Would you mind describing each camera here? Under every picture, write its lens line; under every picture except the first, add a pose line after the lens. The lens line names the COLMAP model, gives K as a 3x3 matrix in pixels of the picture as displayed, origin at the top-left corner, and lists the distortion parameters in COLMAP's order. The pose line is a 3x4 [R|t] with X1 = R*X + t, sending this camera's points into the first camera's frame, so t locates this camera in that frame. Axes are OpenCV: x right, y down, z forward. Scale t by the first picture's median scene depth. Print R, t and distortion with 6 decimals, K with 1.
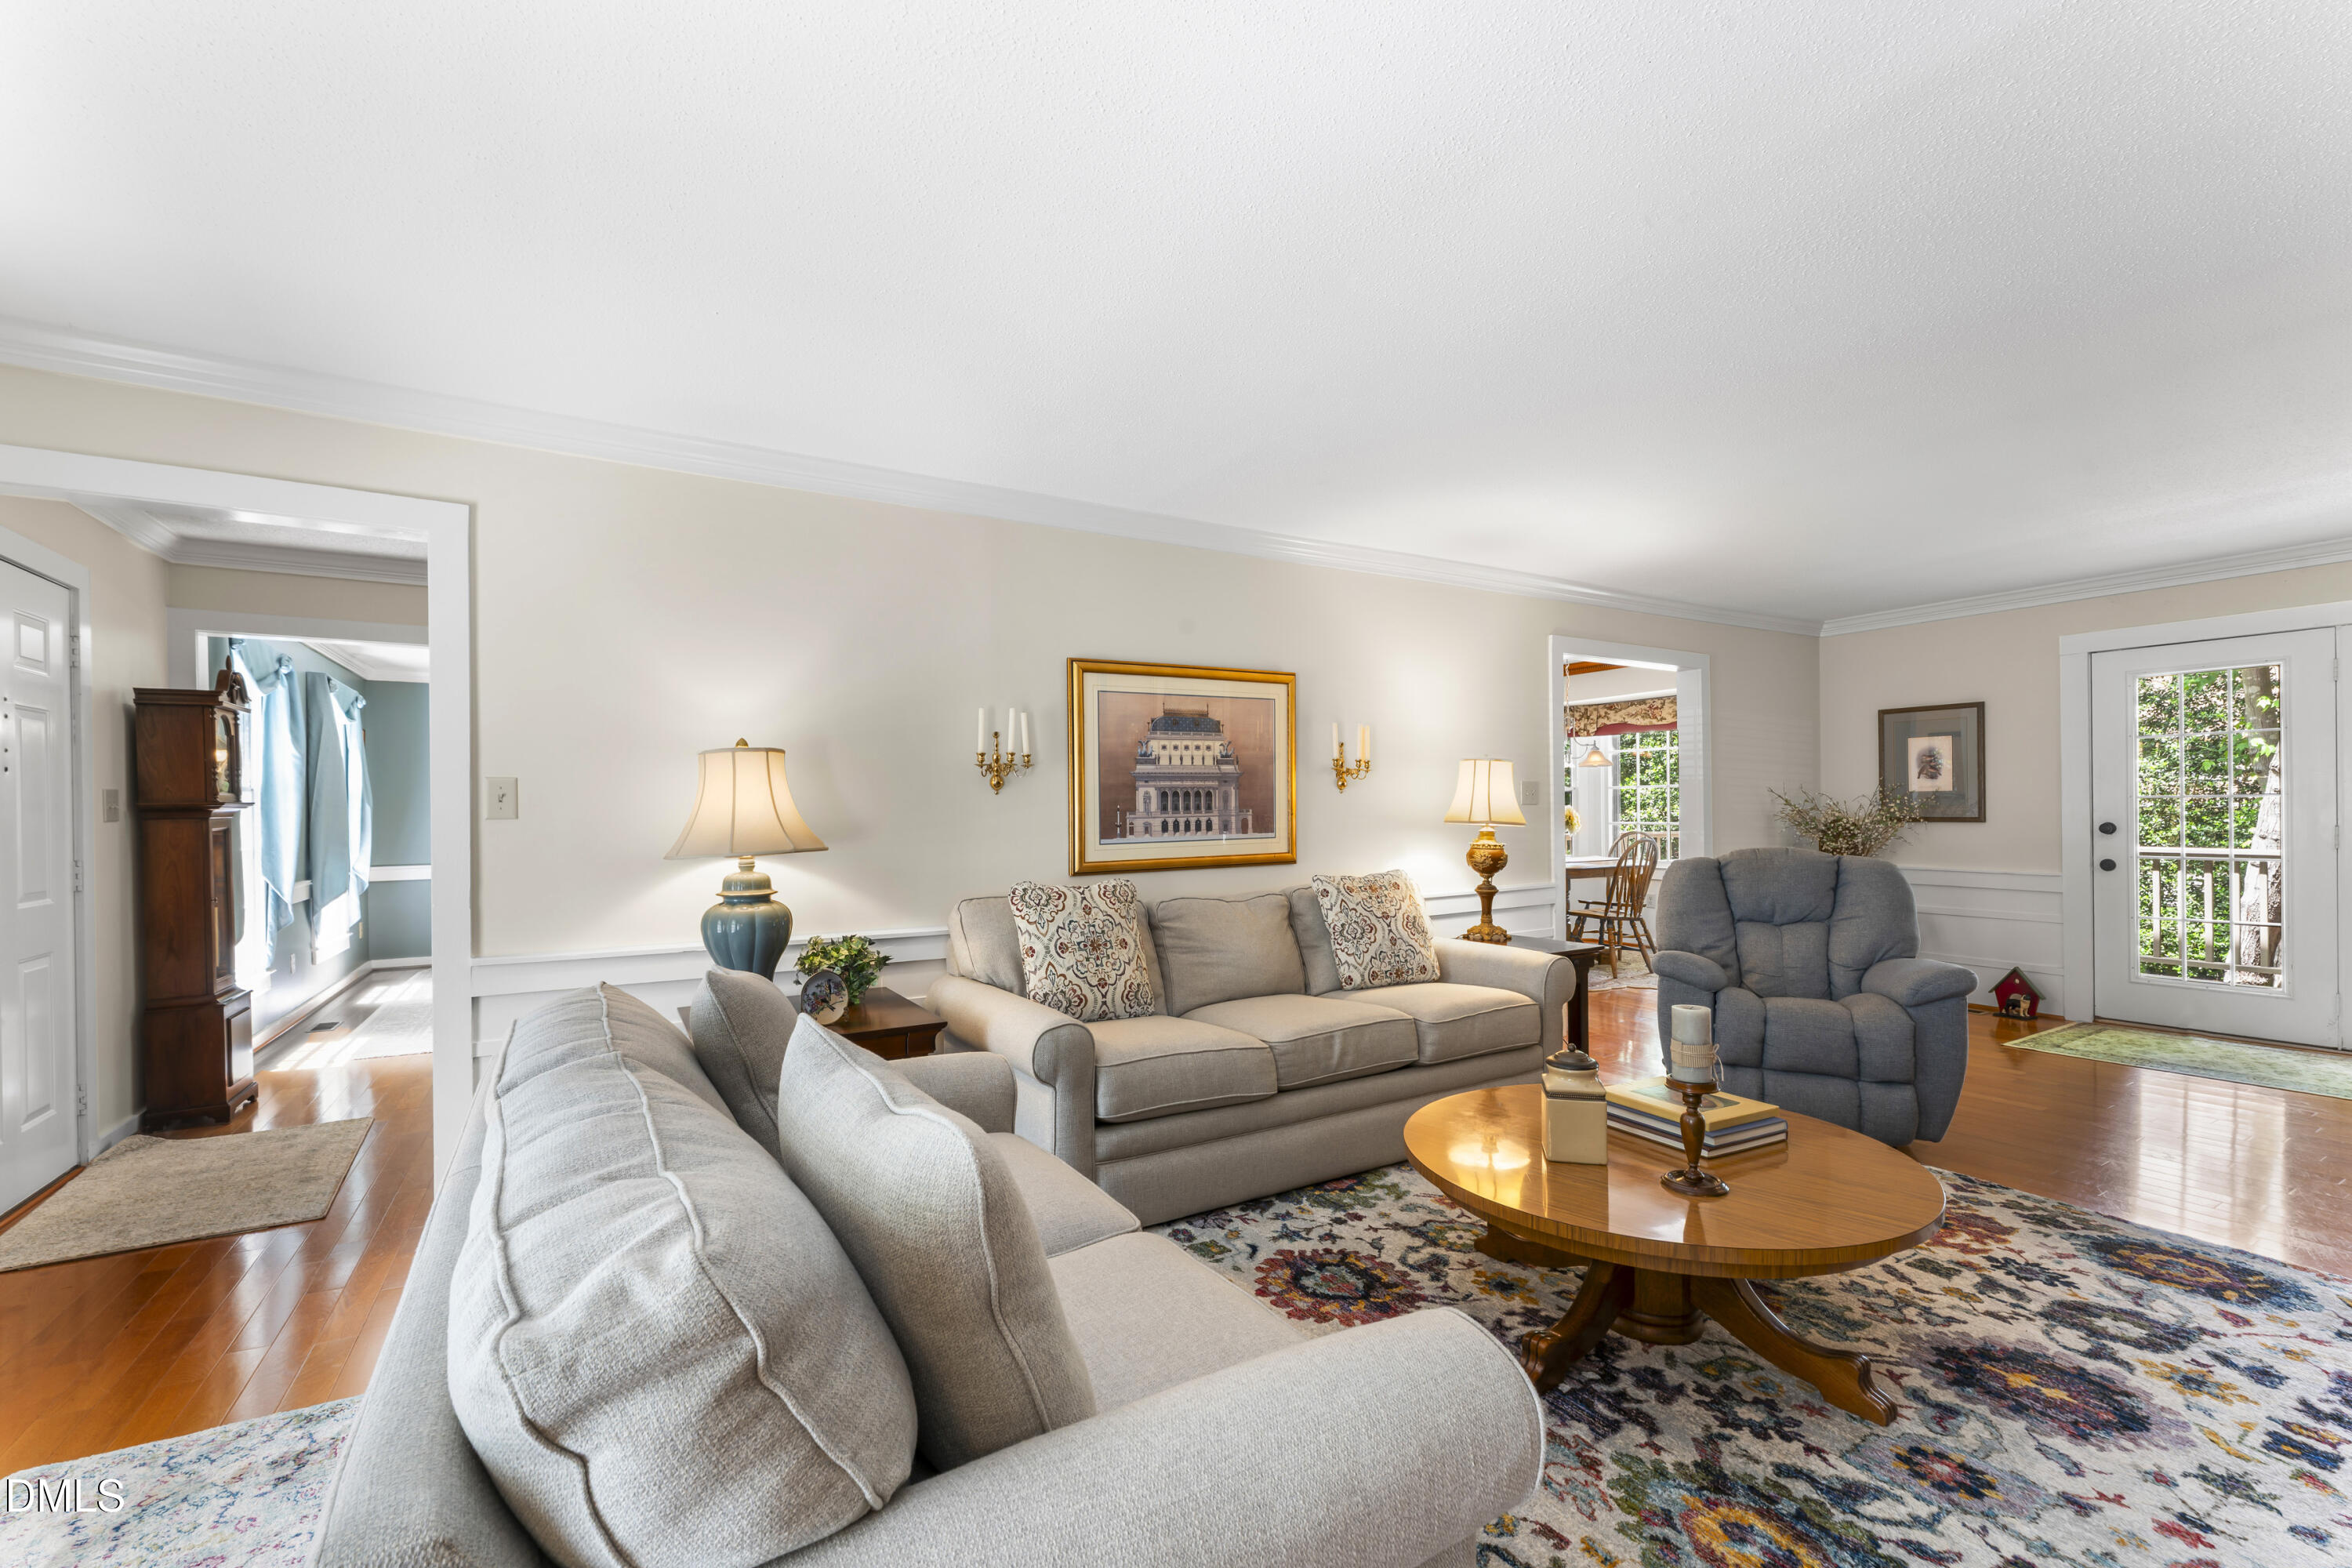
lens RADIAL K [[982.1, 0, 1157.7], [0, 982.1, 803.9], [0, 0, 1]] dist [-0.004732, 0.000131]
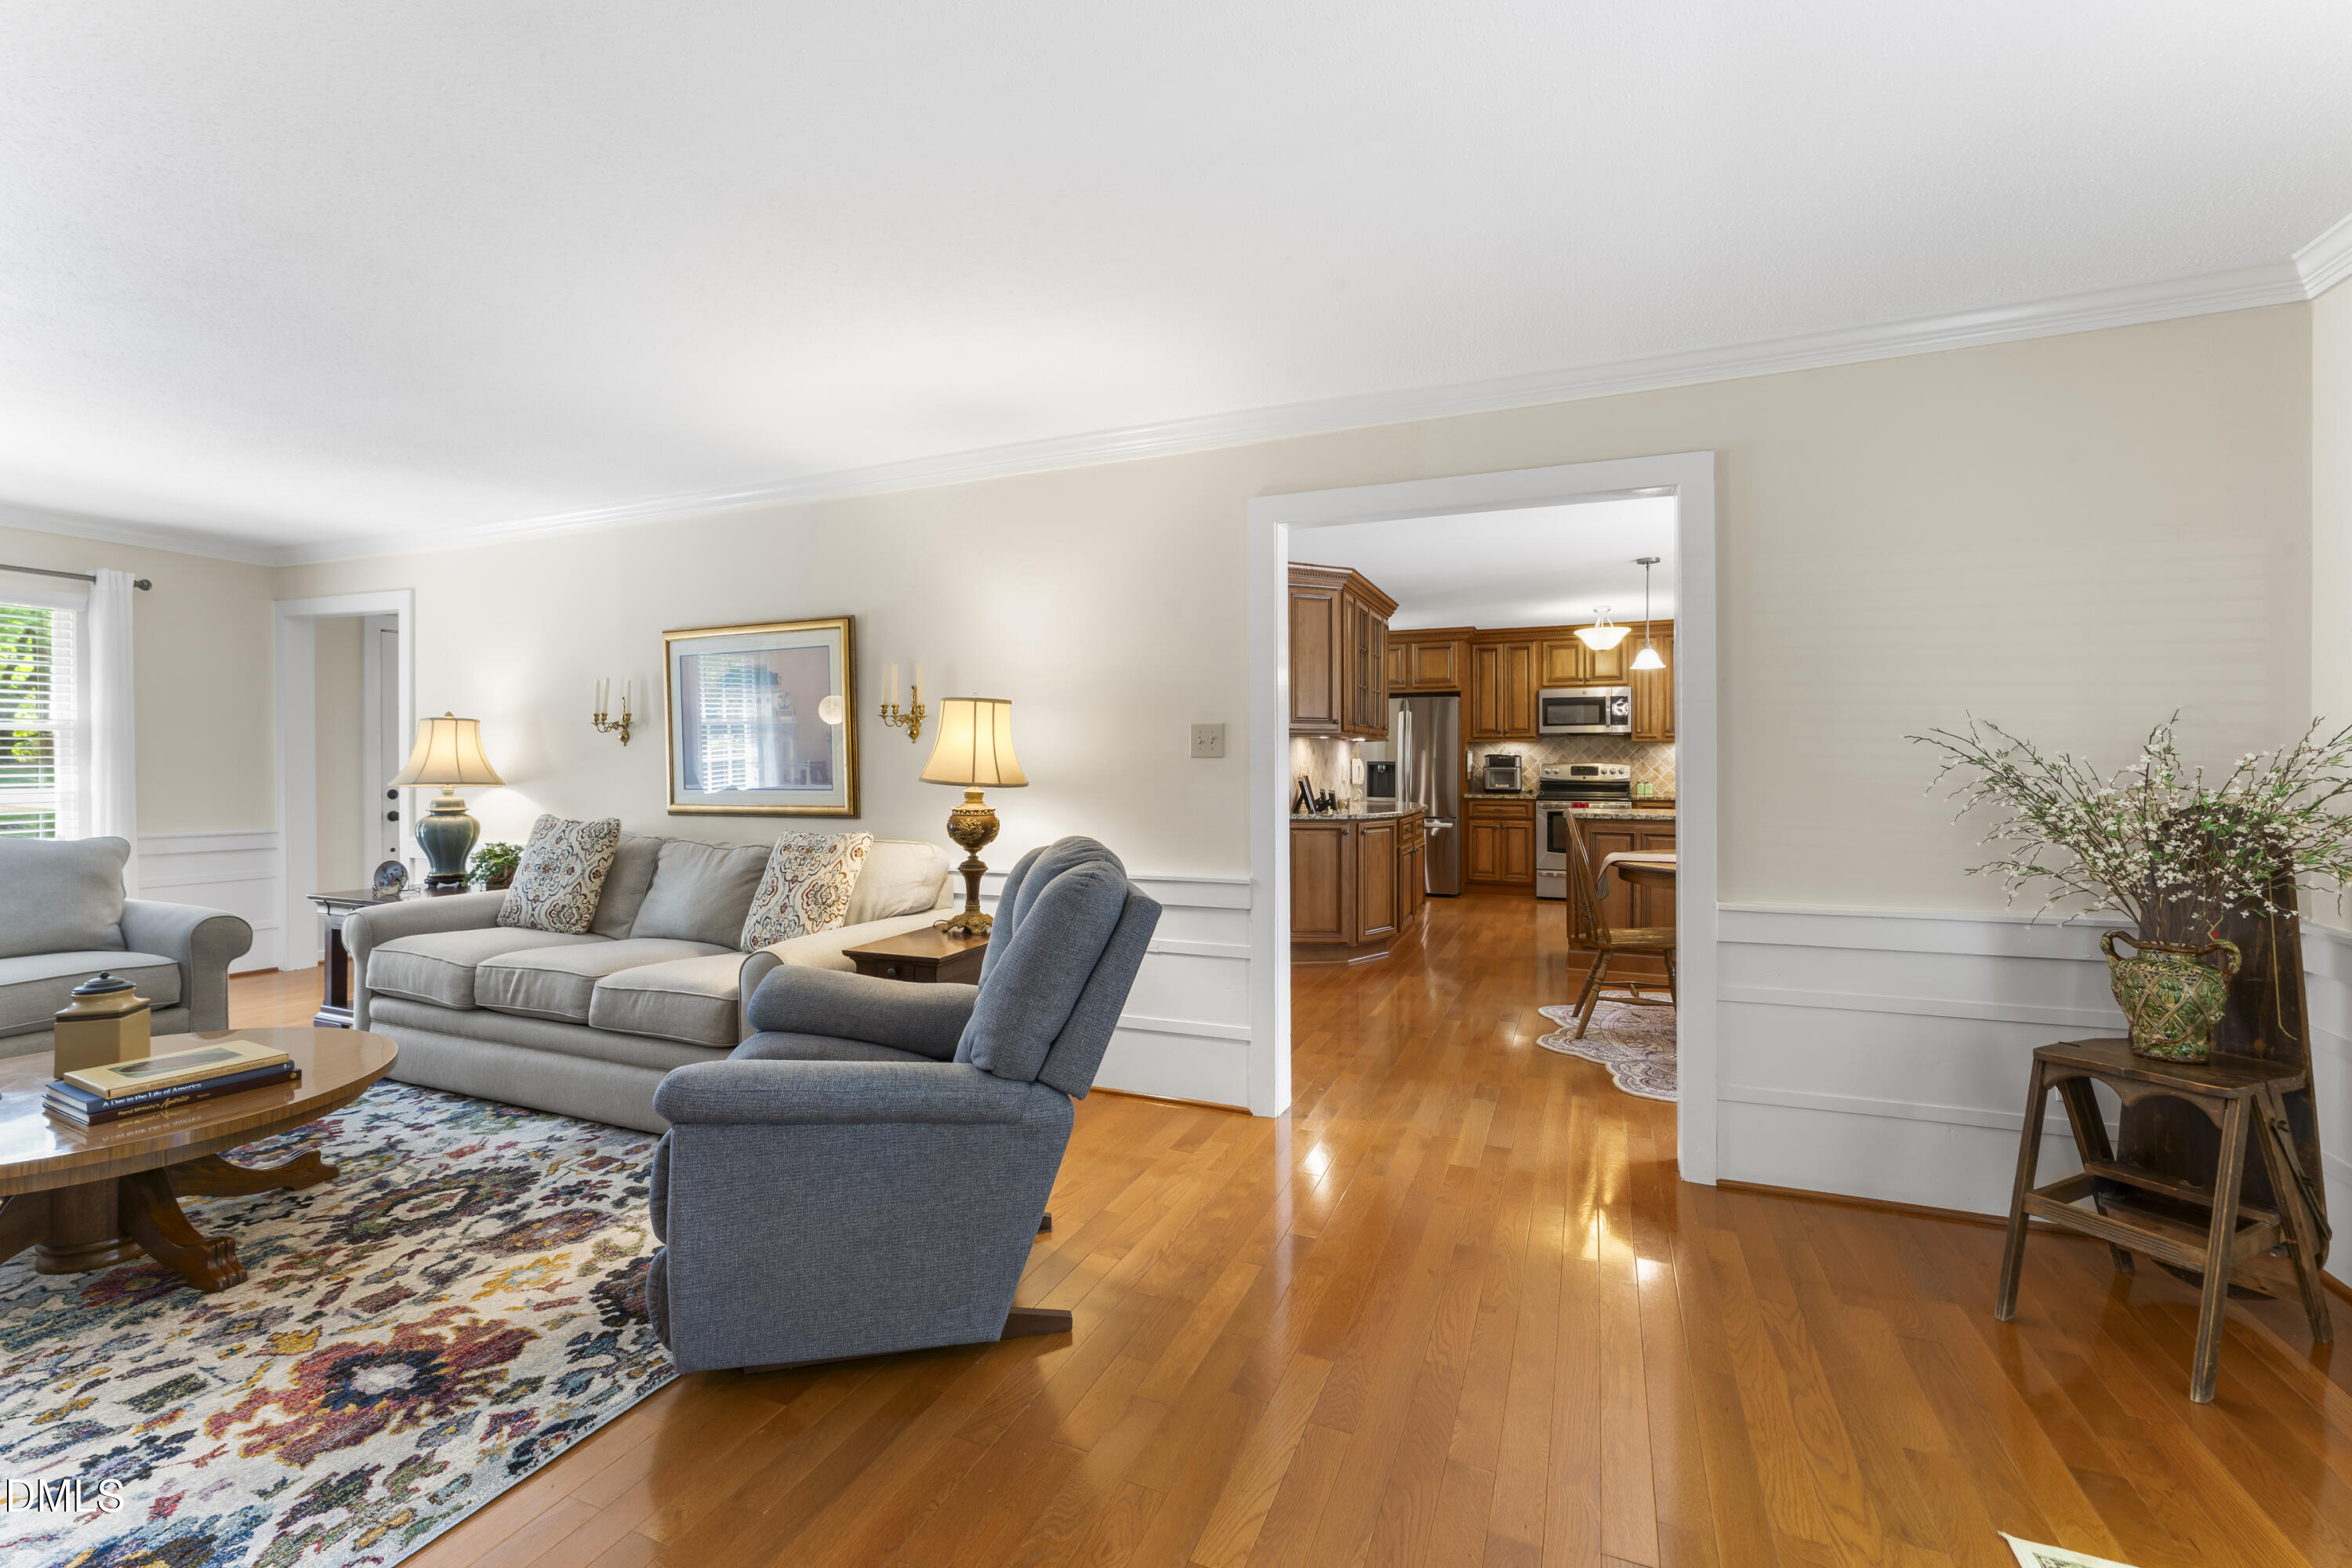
lens RADIAL K [[982.1, 0, 1187.0], [0, 982.1, 767.8], [0, 0, 1]] dist [-0.004732, 0.000131]
pose [[0.608864, 0.015693, -0.793119, 1.834263], [-0.001920, 0.999831, 0.018309, -0.008706], [0.793272, -0.009625, 0.608791, 1.167790]]
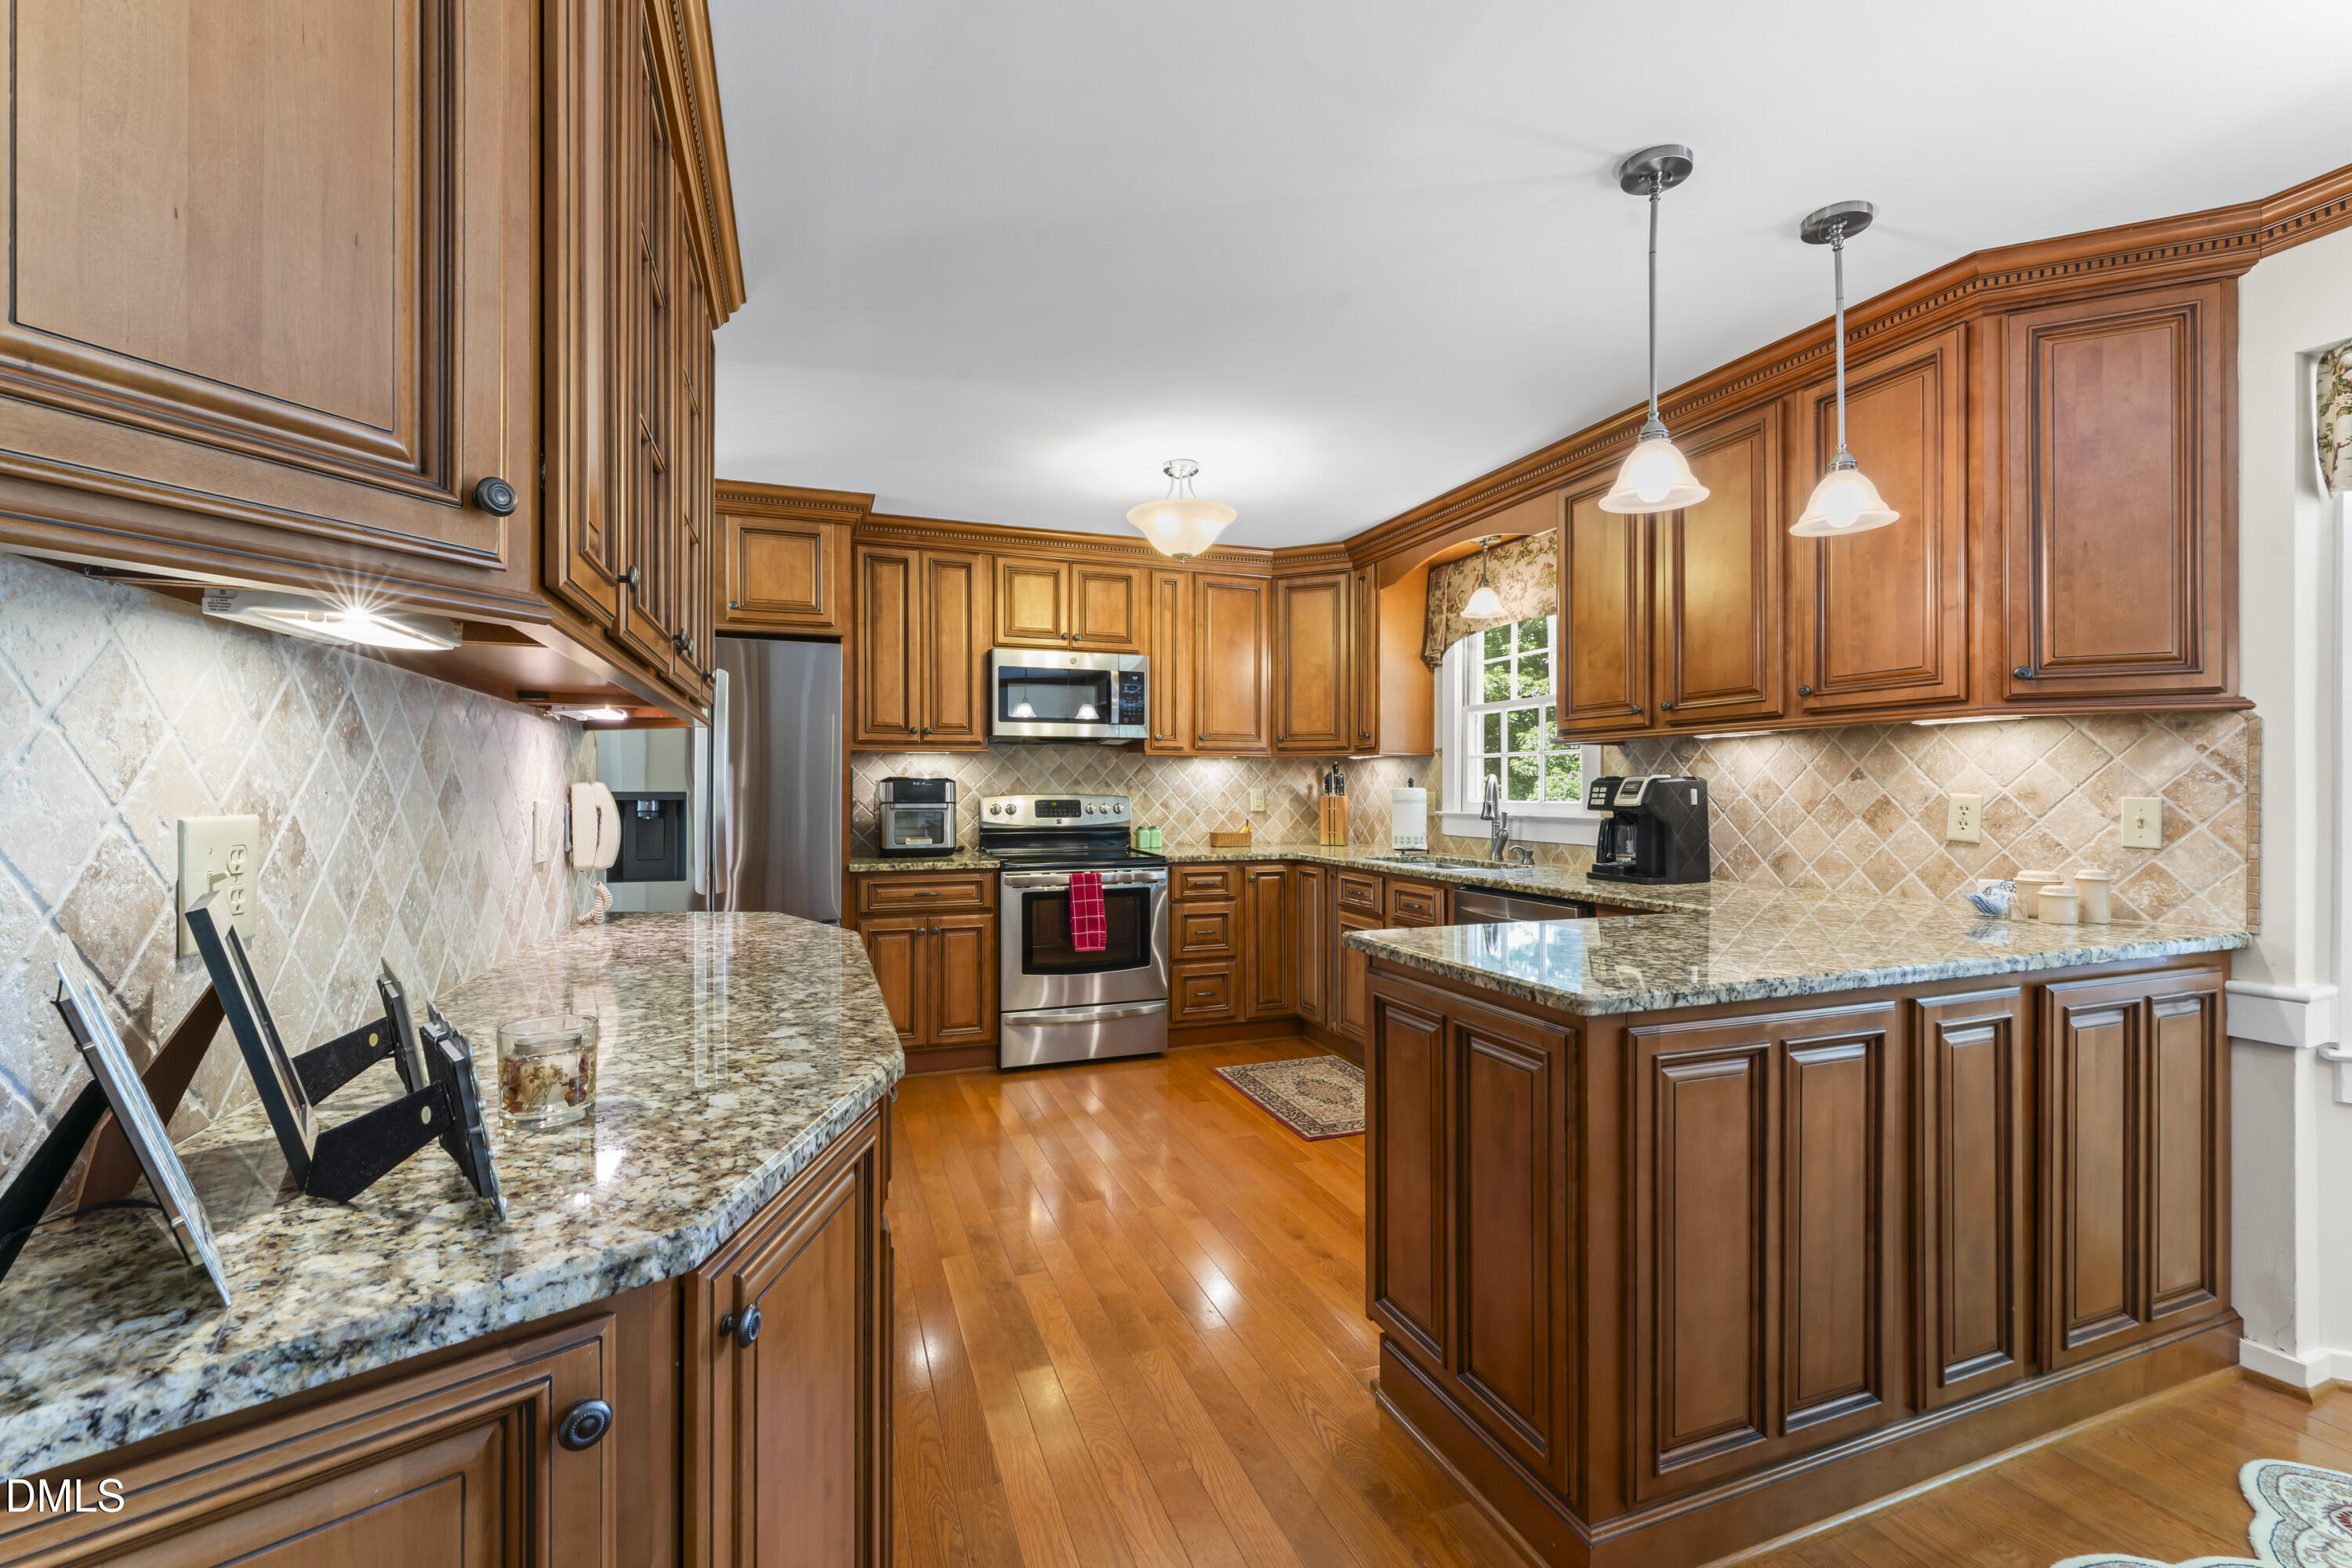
lens RADIAL K [[982.1, 0, 1186.4], [0, 982.1, 783.7], [0, 0, 1]] dist [-0.004732, 0.000131]
pose [[0.986092, 0.006794, -0.166059, 0.432093], [-0.007173, 0.999973, -0.001685, 0.018119], [0.166043, 0.002852, 0.986114, 2.638218]]
